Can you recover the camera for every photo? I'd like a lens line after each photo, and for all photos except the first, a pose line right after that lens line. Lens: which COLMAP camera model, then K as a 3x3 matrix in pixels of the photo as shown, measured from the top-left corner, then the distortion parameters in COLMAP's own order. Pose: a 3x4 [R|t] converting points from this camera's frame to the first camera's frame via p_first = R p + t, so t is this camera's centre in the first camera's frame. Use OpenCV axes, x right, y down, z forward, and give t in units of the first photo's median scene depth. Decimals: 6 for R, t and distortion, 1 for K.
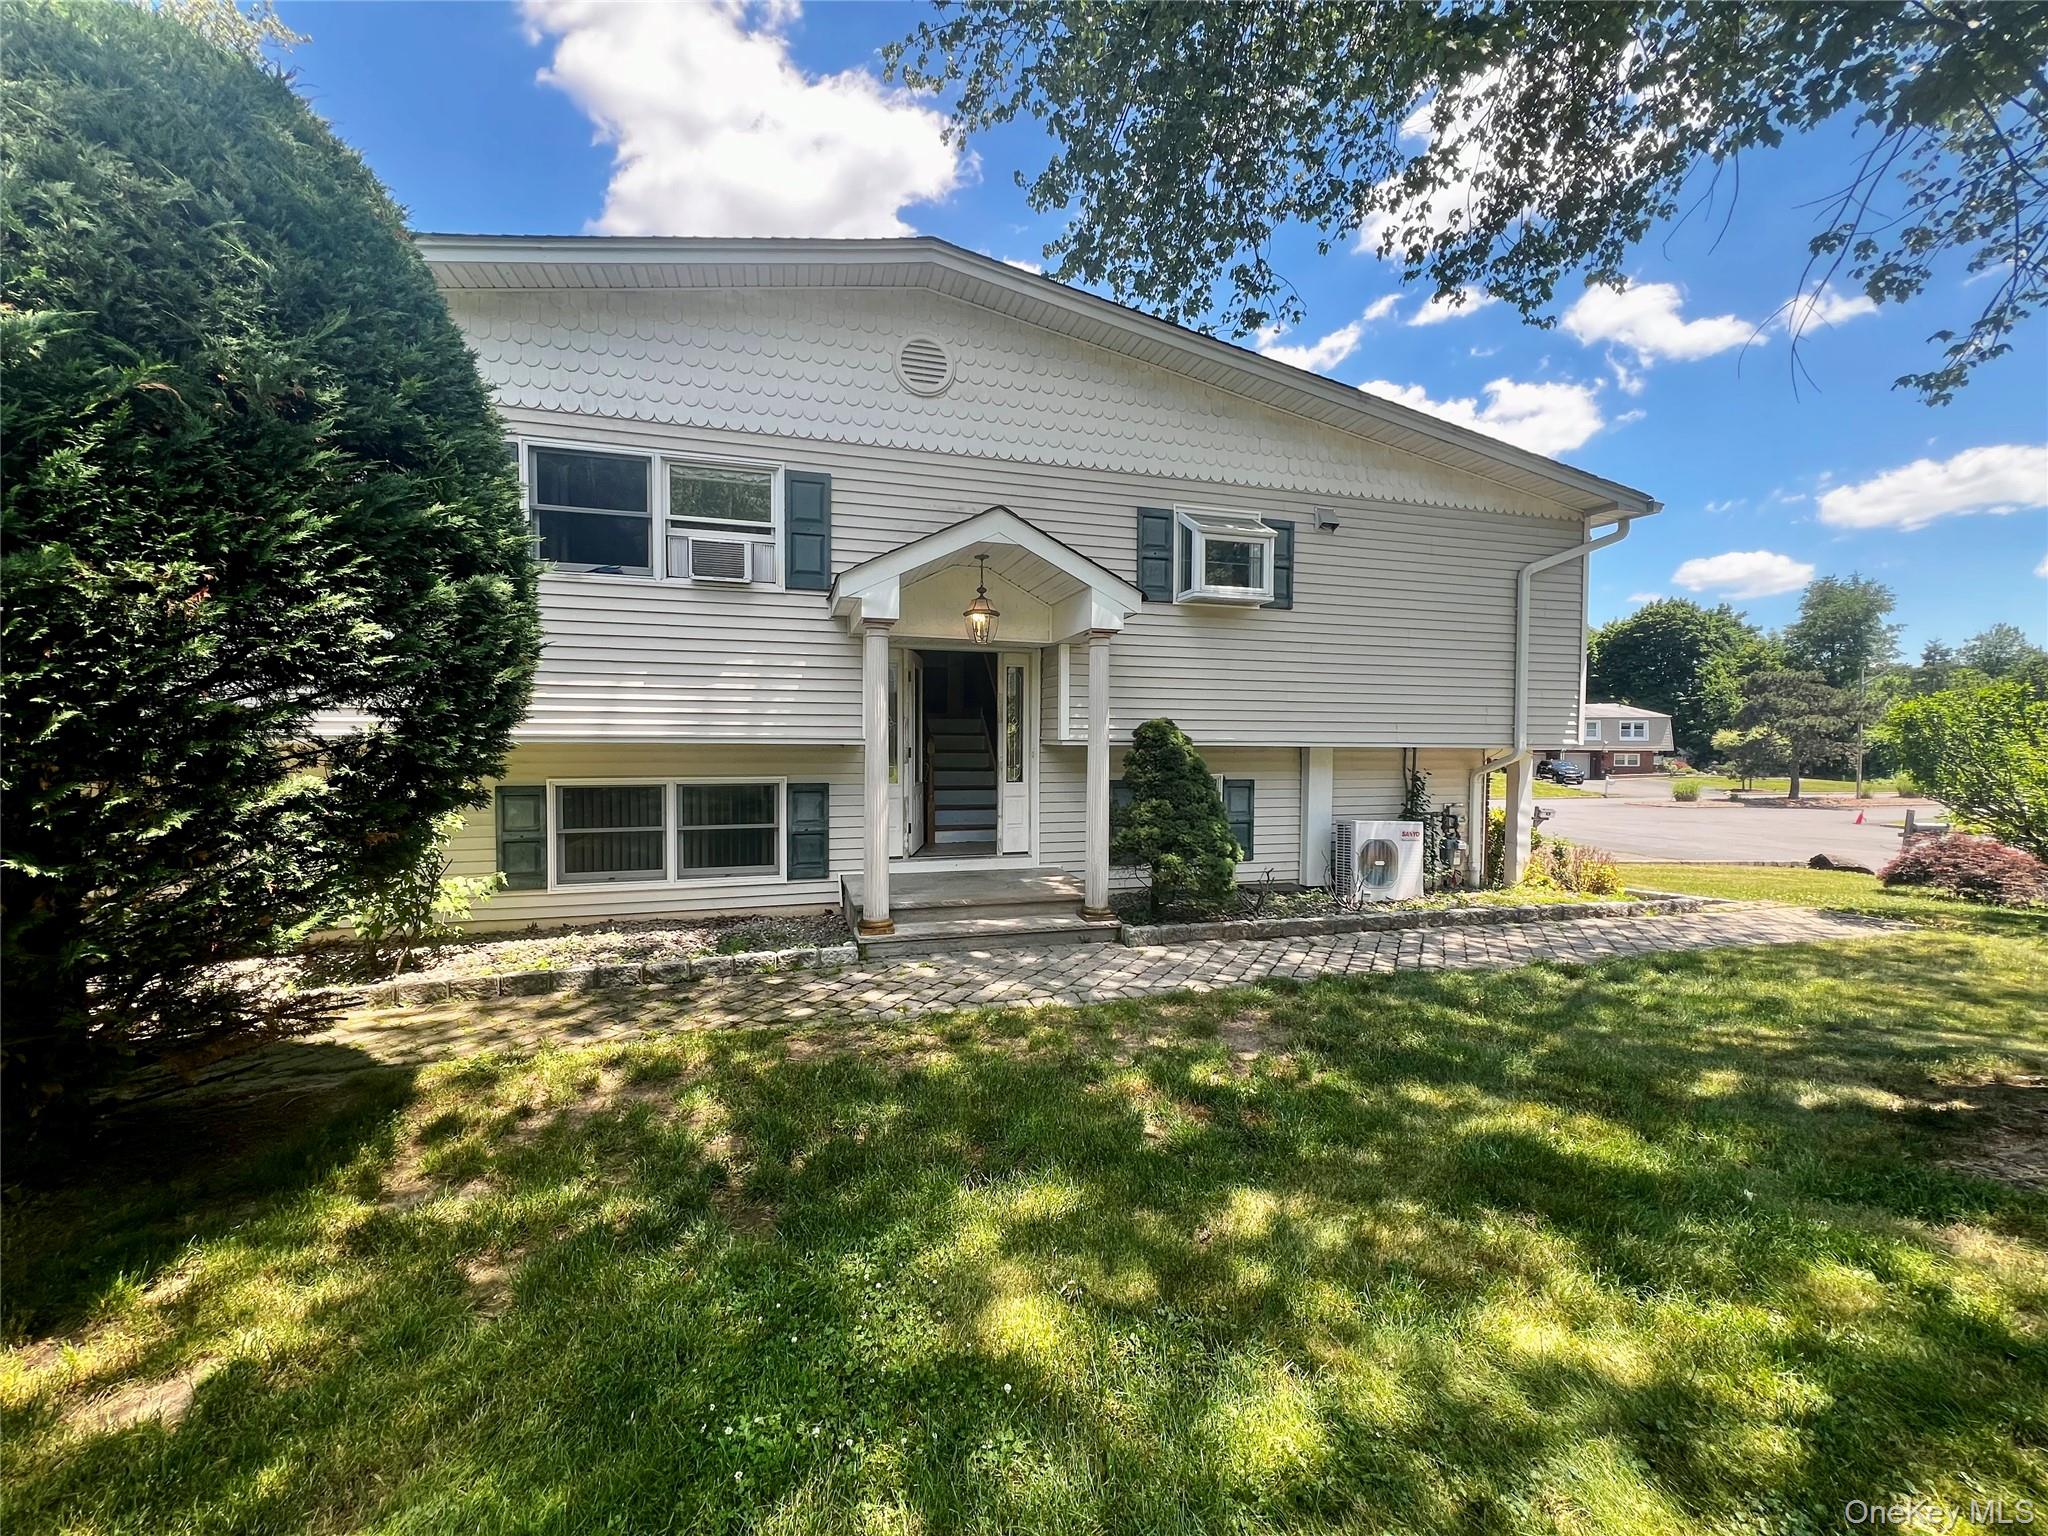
lens RADIAL K [[842.0, 0, 1026.8], [0, 842.0, 767.5], [0, 0, 1]] dist [-0.007008, 0.001435]
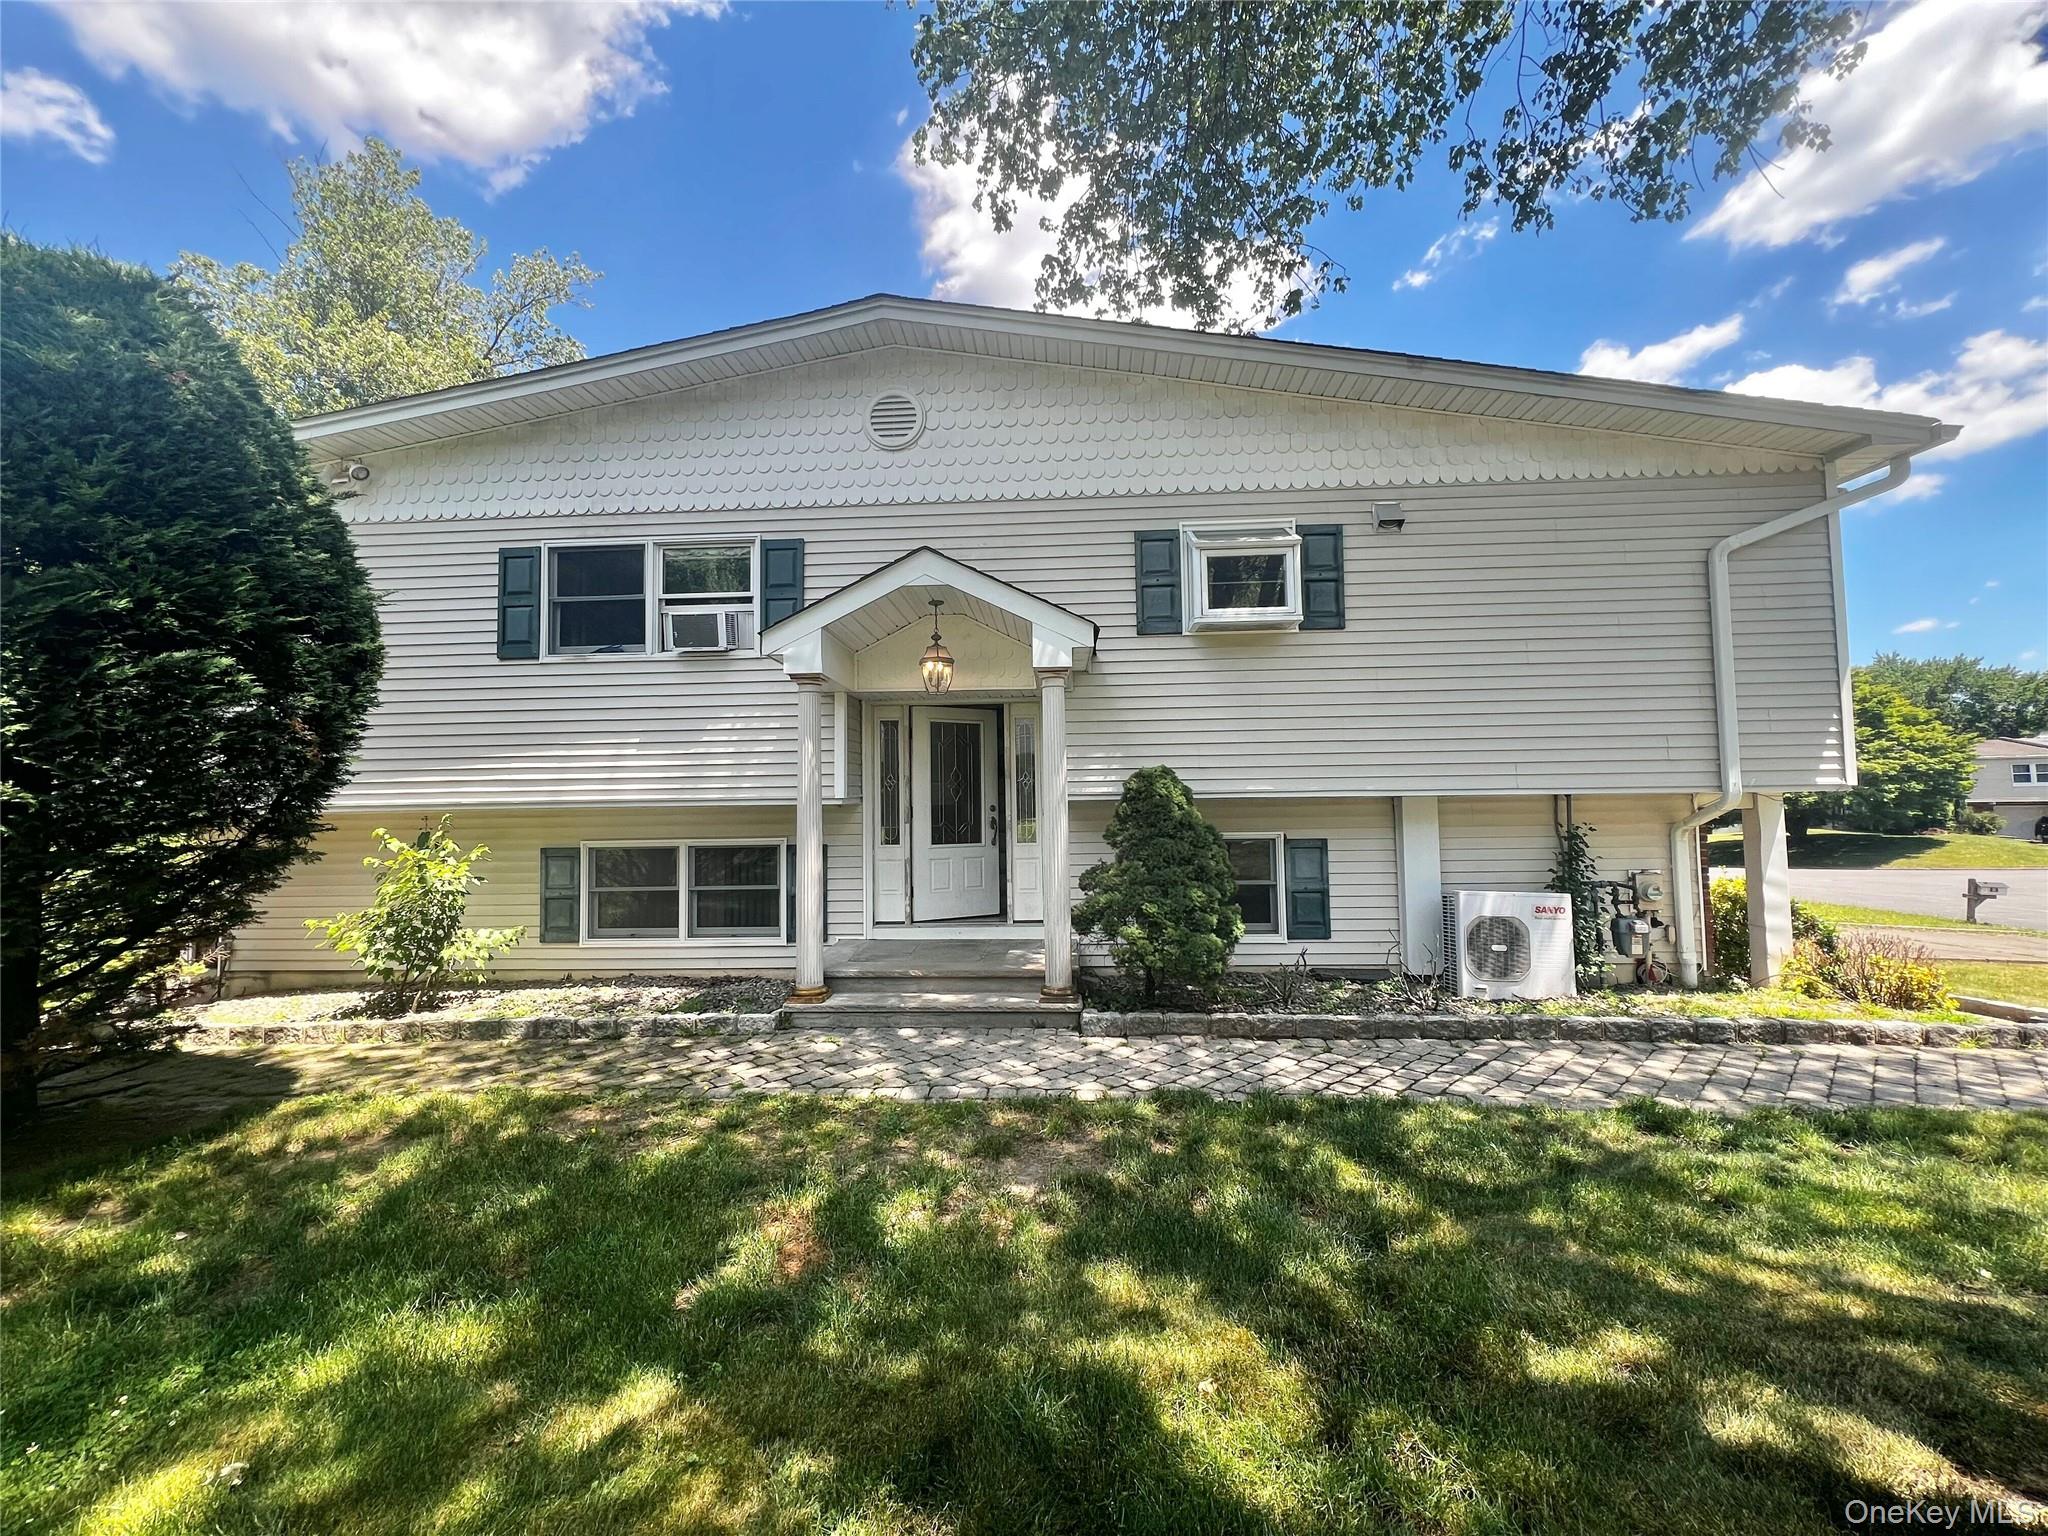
lens RADIAL K [[842.0, 0, 1024.2], [0, 842.0, 764.1], [0, 0, 1]] dist [-0.007008, 0.001435]
pose [[0.936718, -0.038657, -0.347944, 0.363419], [0.008773, 0.996165, -0.087056, 0.013746], [0.349975, 0.078494, 0.933465, 0.166097]]
